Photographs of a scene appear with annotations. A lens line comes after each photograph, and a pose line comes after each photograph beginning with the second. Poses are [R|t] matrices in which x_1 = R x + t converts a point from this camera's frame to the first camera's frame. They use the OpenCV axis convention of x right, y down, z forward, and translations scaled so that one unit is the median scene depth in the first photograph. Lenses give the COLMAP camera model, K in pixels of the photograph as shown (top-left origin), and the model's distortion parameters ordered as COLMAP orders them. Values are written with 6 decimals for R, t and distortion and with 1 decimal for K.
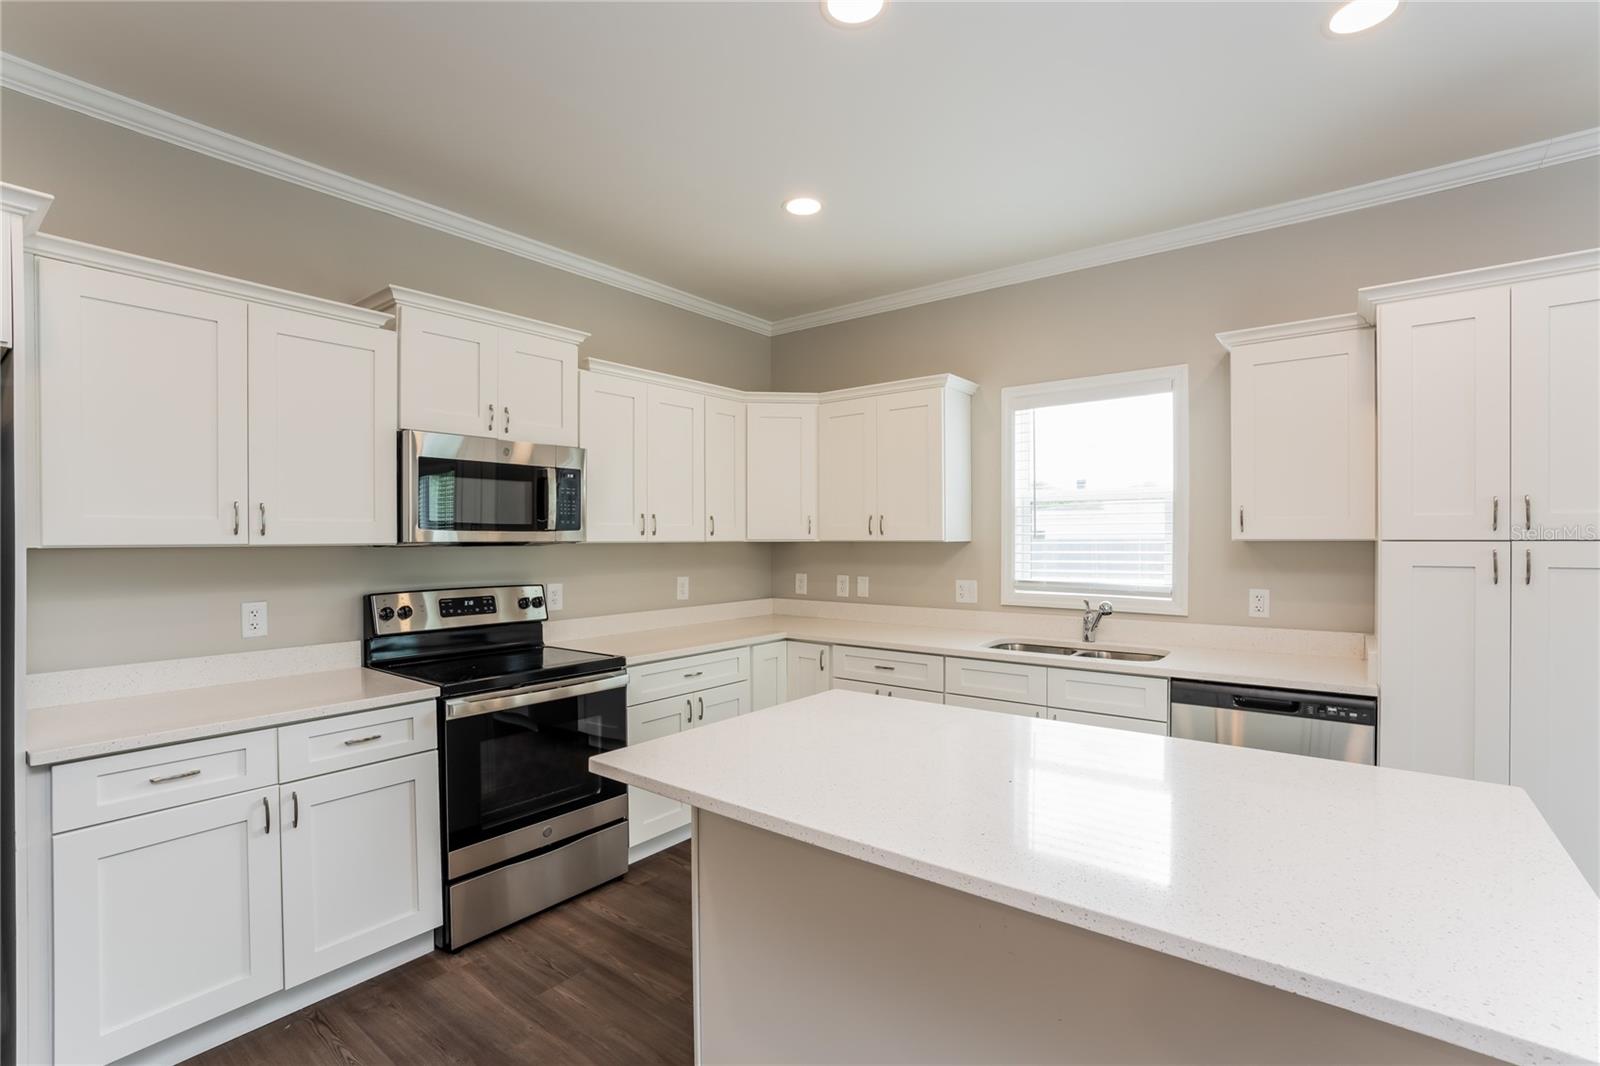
lens RADIAL K [[732.5, 0, 792.3], [0, 732.5, 541.7], [0, 0, 1]] dist [-0.065492, 0.030565]
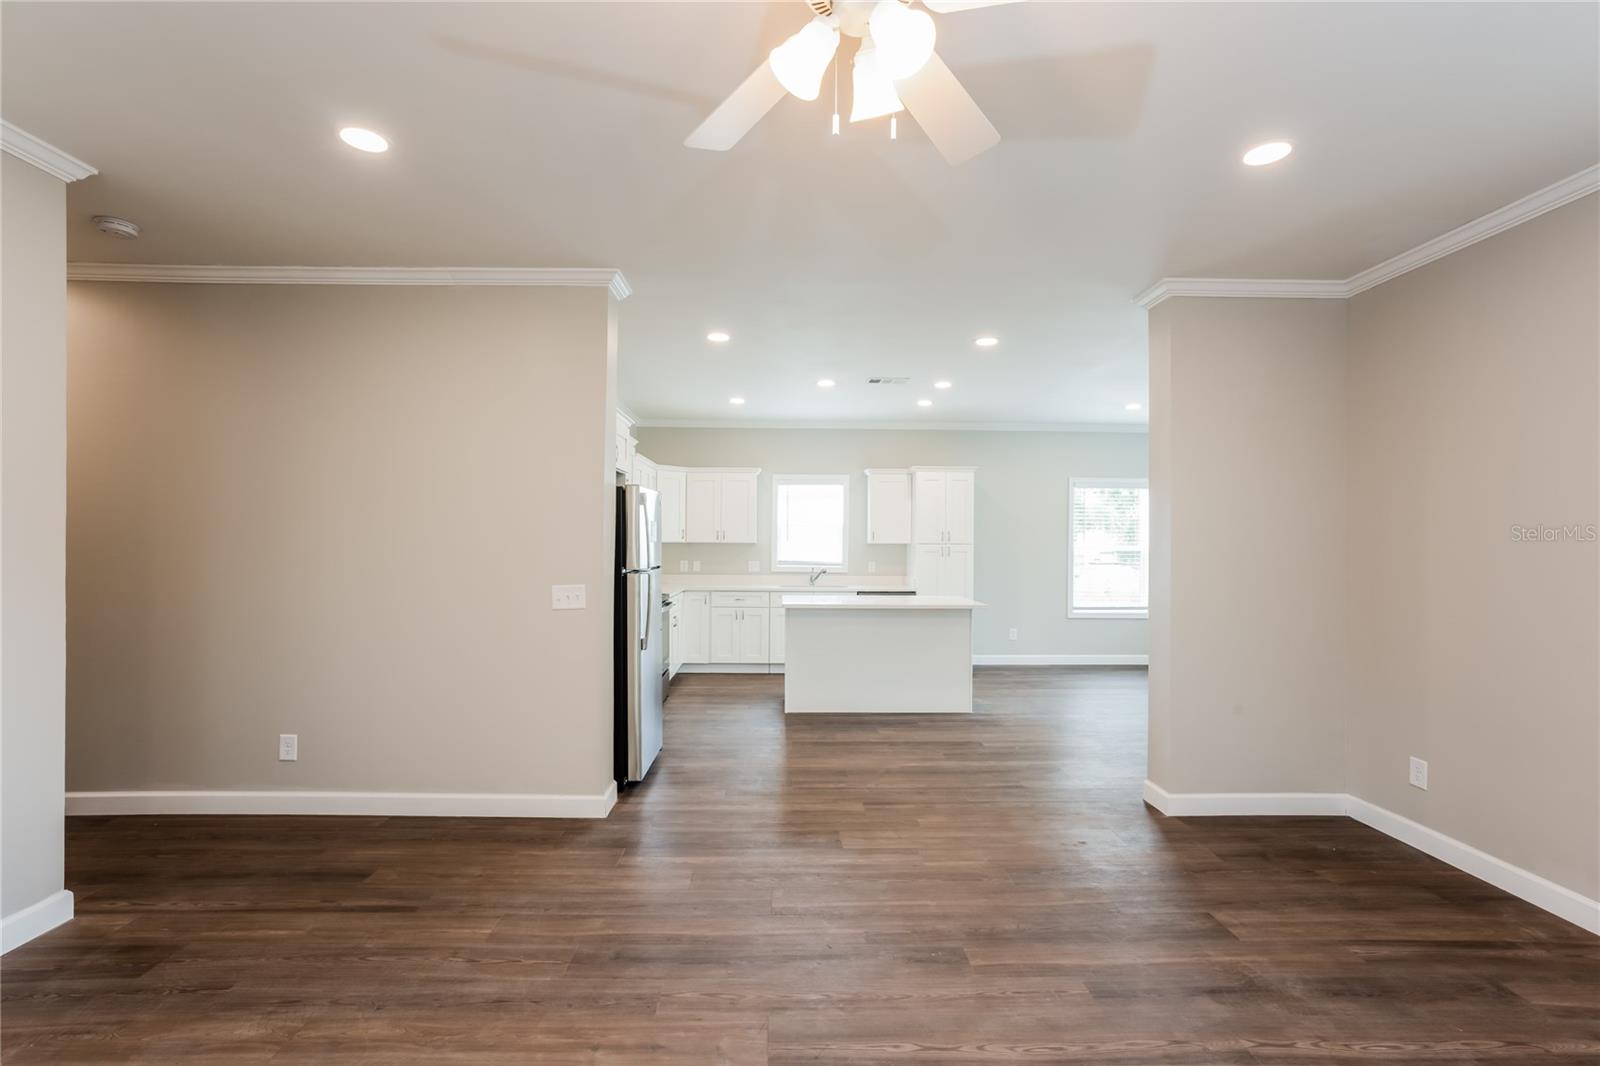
lens RADIAL K [[728.5, 0, 793.5], [0, 728.5, 537.9], [0, 0, 1]] dist [-0.064243, 0.030280]
pose [[0.773363, 0.008950, 0.633900, -1.287708], [-0.005972, 0.999959, -0.006832, -0.002458], [-0.633935, 0.001498, 0.773385, -0.912469]]
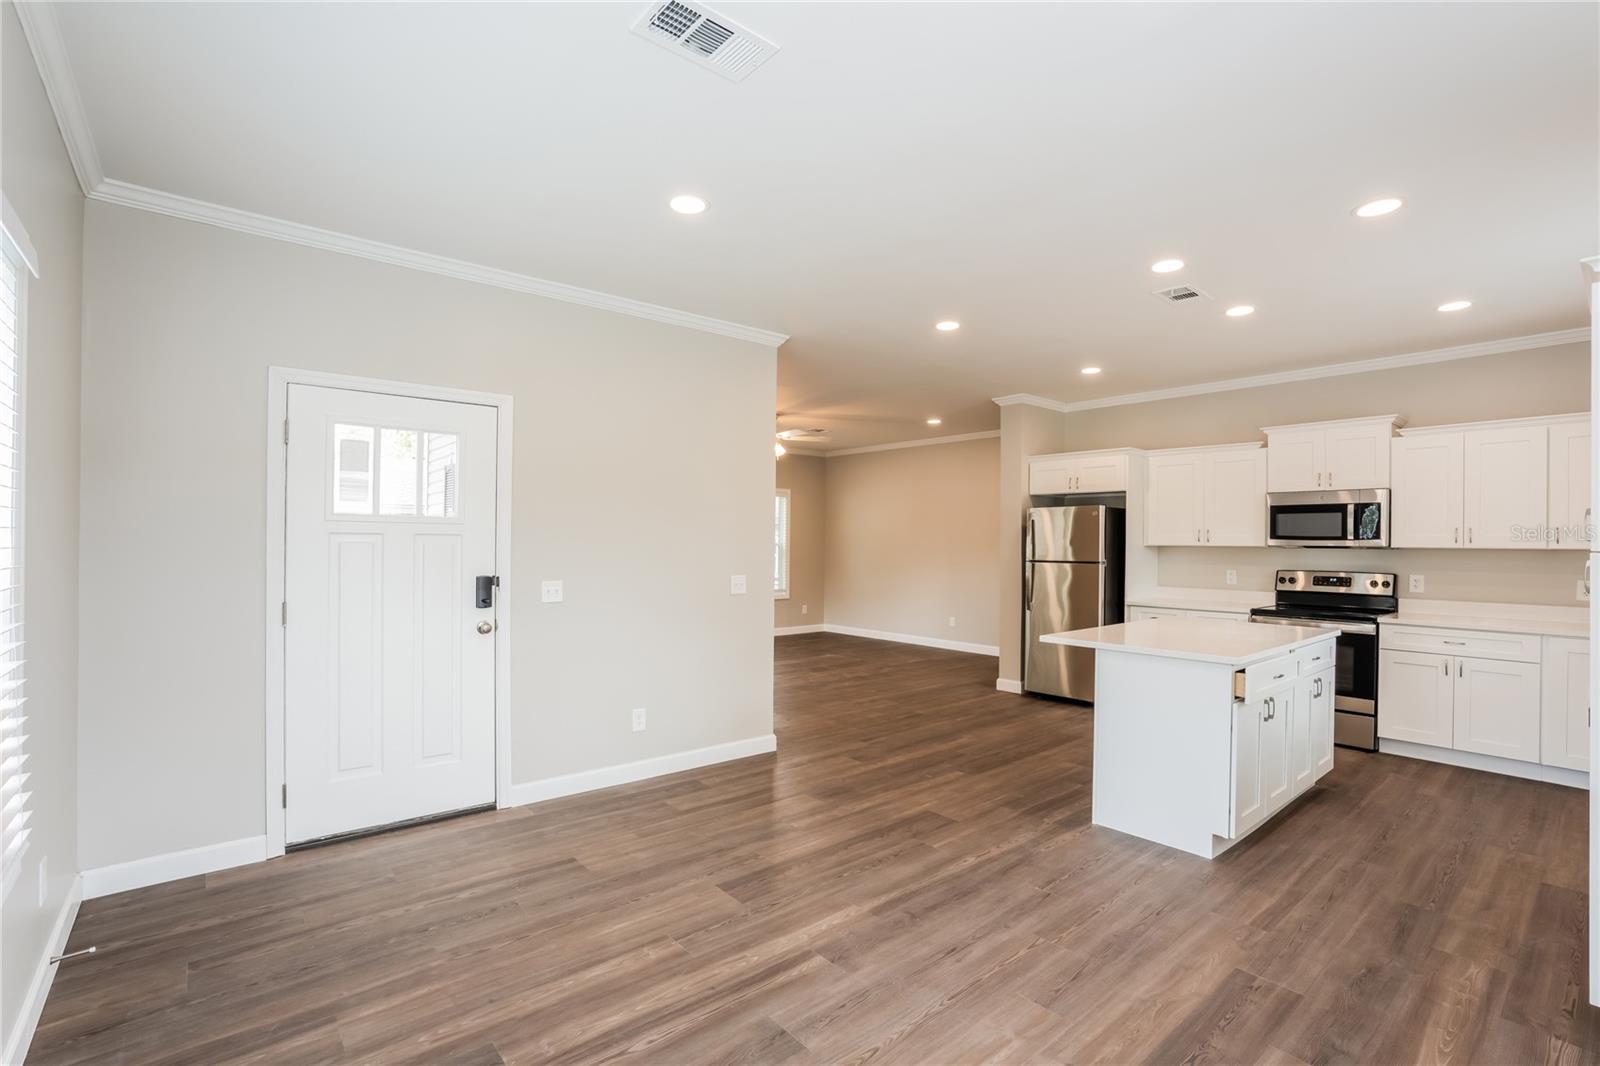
lens RADIAL K [[732.5, 0, 792.3], [0, 732.5, 541.7], [0, 0, 1]] dist [-0.065492, 0.030565]
pose [[-0.208415, 0.003295, -0.978035, 1.541812], [-0.010555, 0.999929, 0.005618, -0.006140], [0.977984, 0.011494, -0.208365, 0.044572]]
